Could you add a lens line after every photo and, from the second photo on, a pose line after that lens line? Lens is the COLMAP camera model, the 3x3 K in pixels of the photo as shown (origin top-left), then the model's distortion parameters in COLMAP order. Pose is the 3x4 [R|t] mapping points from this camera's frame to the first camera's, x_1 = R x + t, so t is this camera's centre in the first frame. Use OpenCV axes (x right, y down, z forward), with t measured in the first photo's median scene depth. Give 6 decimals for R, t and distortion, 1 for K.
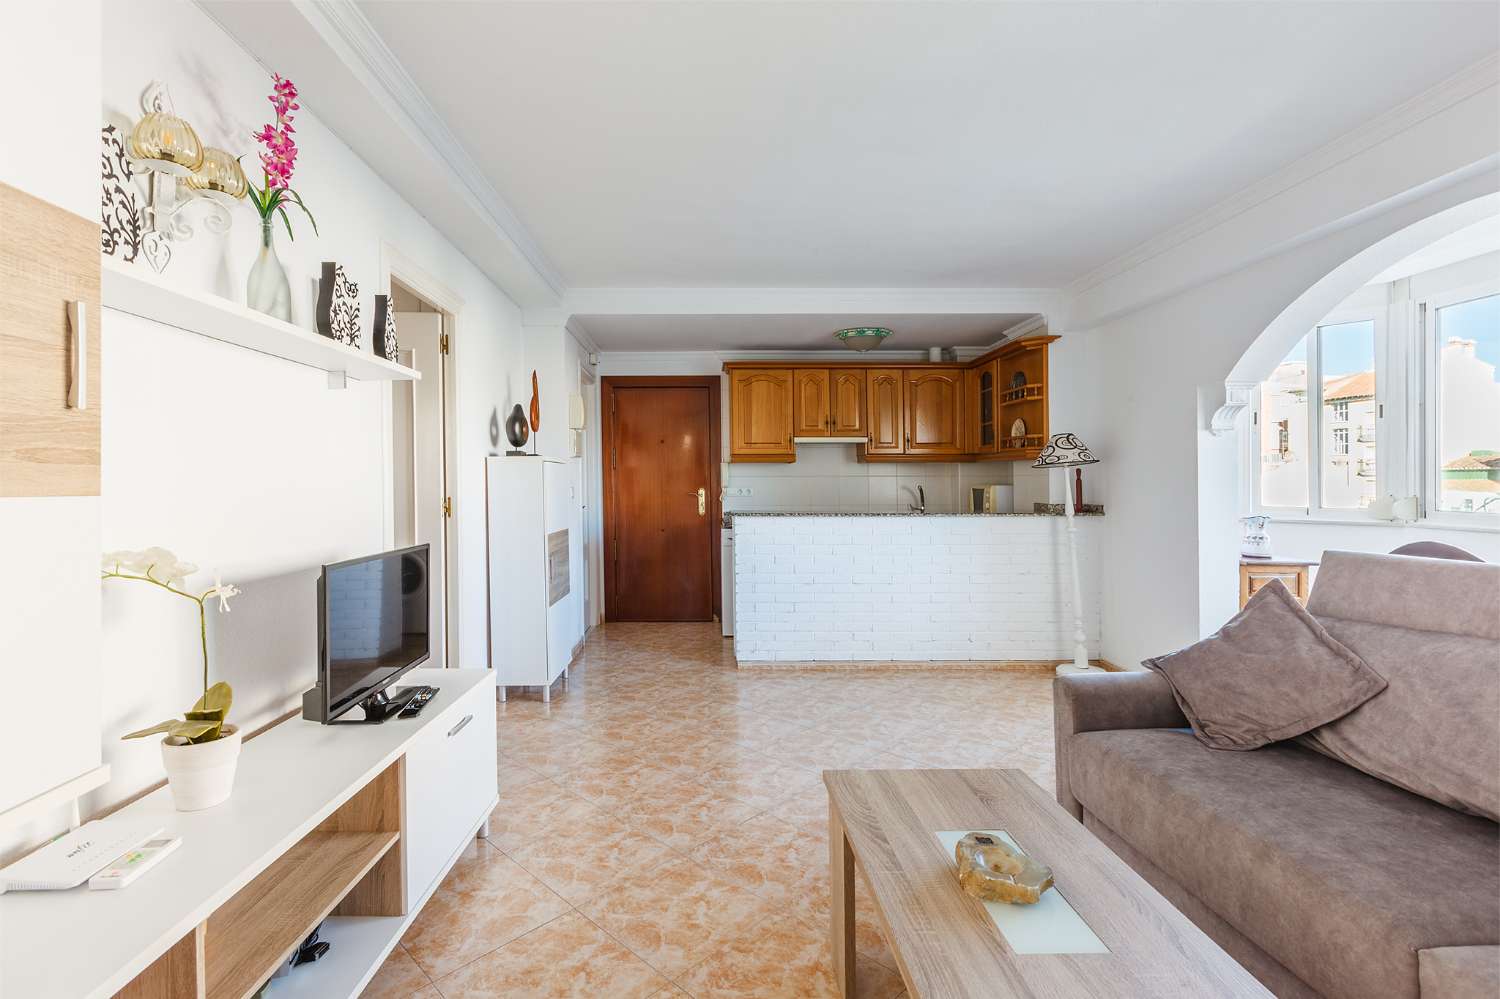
lens RADIAL K [[681.2, 0, 689.6], [0, 681.2, 485.5], [0, 0, 1]] dist [0.003118, -0.002005]
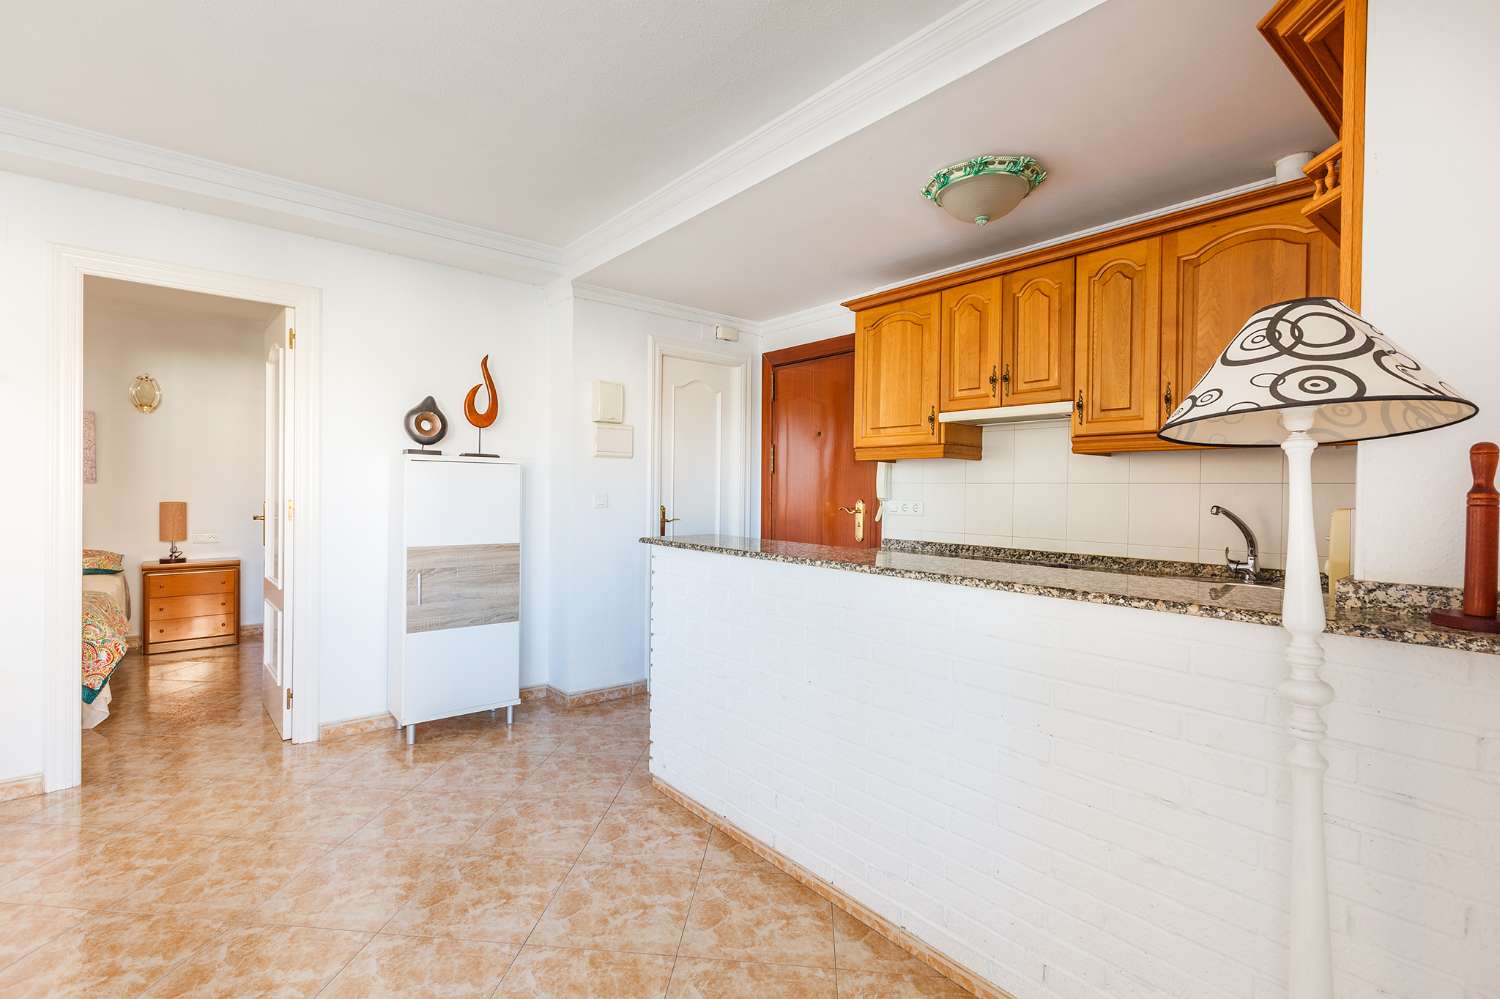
lens RADIAL K [[681.2, 0, 733.9], [0, 681.2, 491.8], [0, 0, 1]] dist [0.003118, -0.002005]
pose [[0.662694, 0.012811, -0.748781, 0.715798], [-0.018749, 0.999824, 0.000512, -0.004515], [0.748656, 0.013700, 0.662817, 0.776665]]
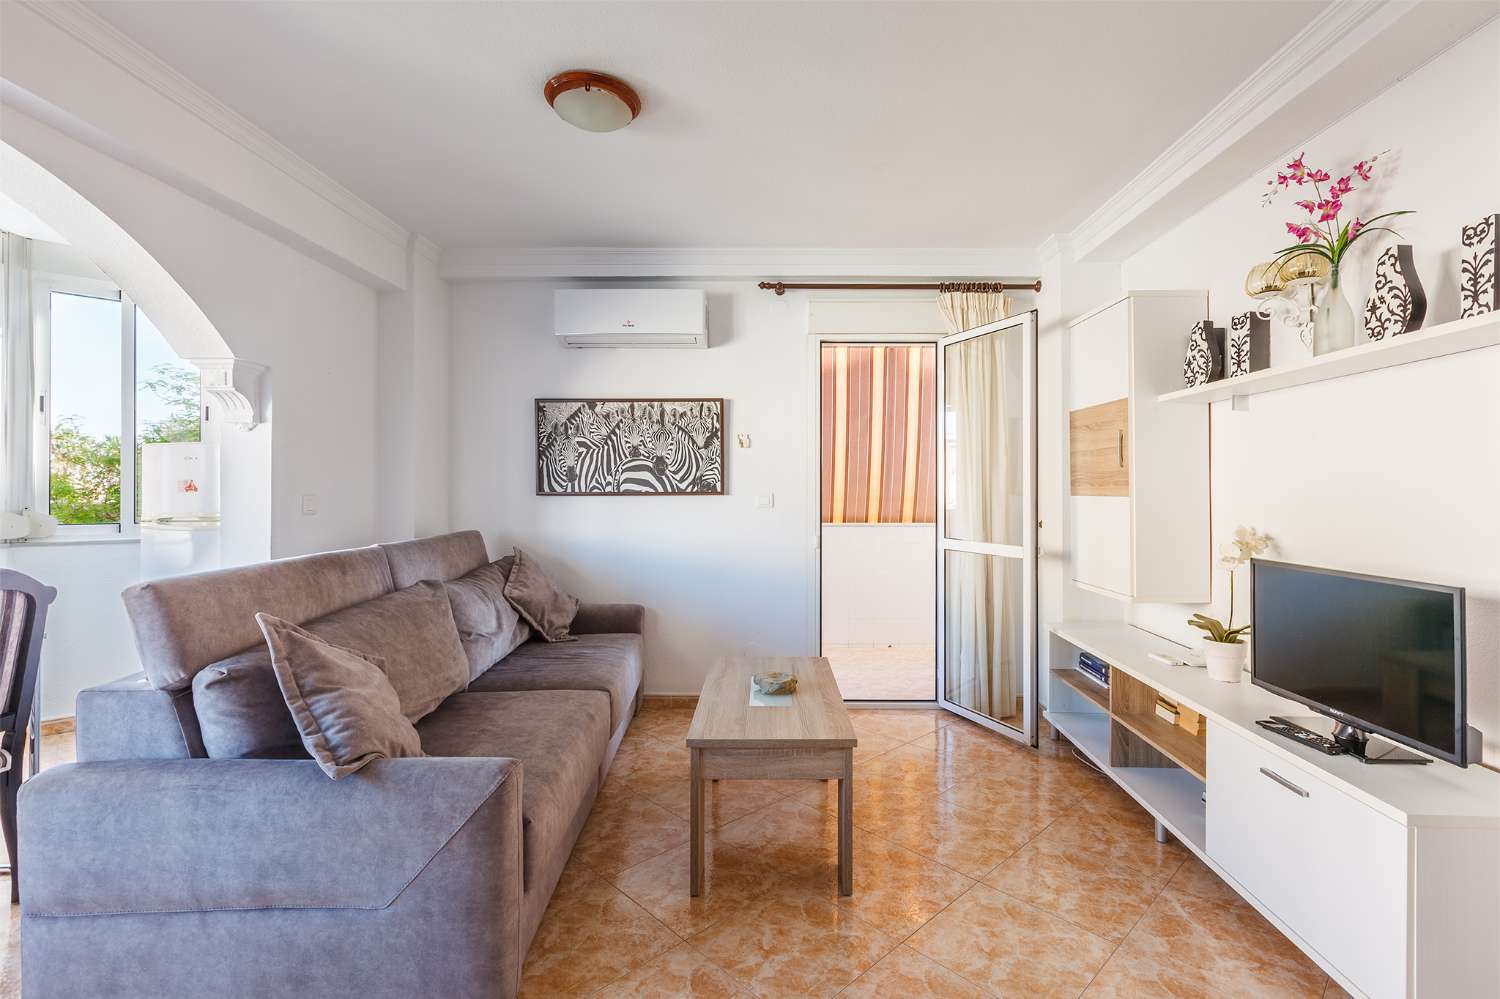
lens RADIAL K [[681.2, 0, 774.1], [0, 681.2, 489.9], [0, 0, 1]] dist [0.003118, -0.002005]
pose [[-0.999484, -0.003523, -0.031912, 0.179809], [-0.003703, 0.999978, 0.005561, -0.004586], [0.031892, 0.005676, -0.999475, 1.024838]]
